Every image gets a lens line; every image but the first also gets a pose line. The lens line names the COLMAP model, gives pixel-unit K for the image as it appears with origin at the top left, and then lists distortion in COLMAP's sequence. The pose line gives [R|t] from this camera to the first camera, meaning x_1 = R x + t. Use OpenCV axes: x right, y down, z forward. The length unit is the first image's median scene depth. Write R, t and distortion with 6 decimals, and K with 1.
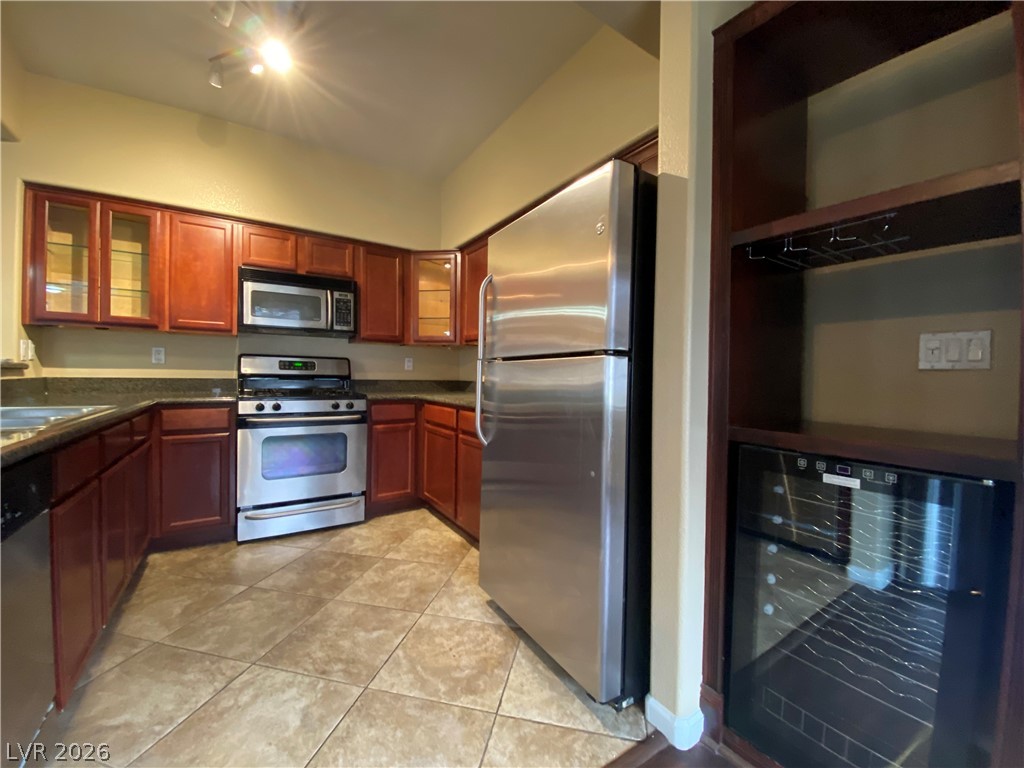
lens RADIAL K [[412.5, 0, 517.6], [0, 412.5, 379.1], [0, 0, 1]] dist [0.000436, -0.009553]
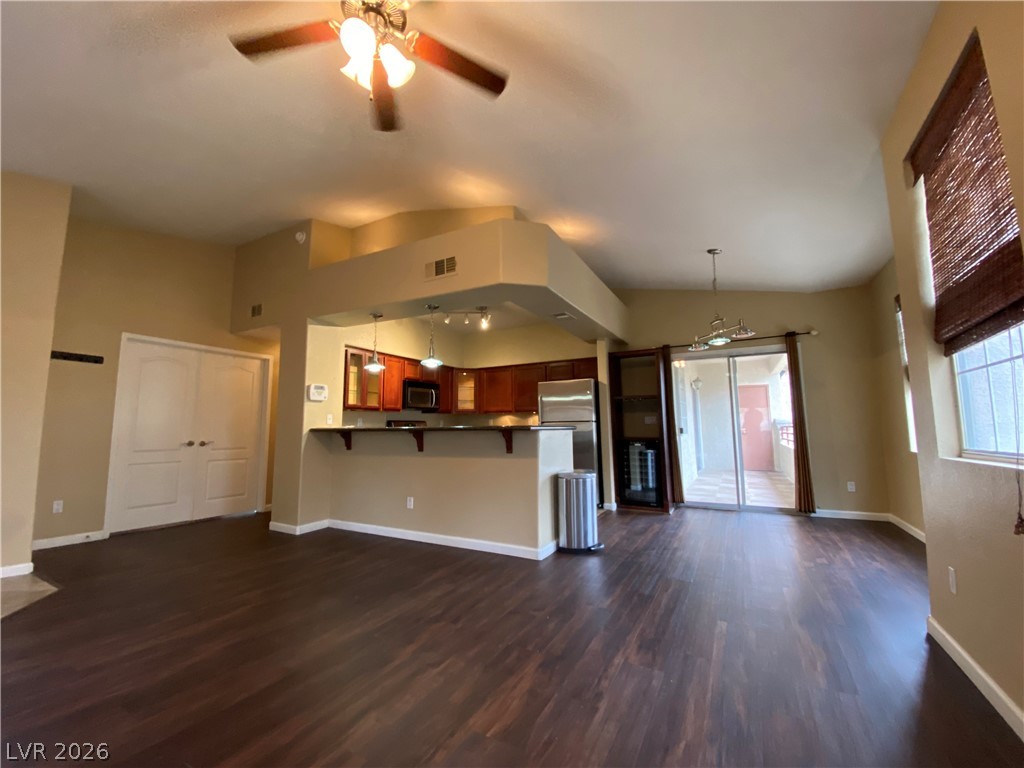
lens RADIAL K [[412.5, 0, 521.9], [0, 412.5, 377.2], [0, 0, 1]] dist [0.000436, -0.009553]
pose [[0.875163, 0.032475, 0.482737, -1.329566], [0.029360, 0.992342, -0.119984, -0.013671], [-0.482936, 0.119179, 0.867507, -1.293722]]
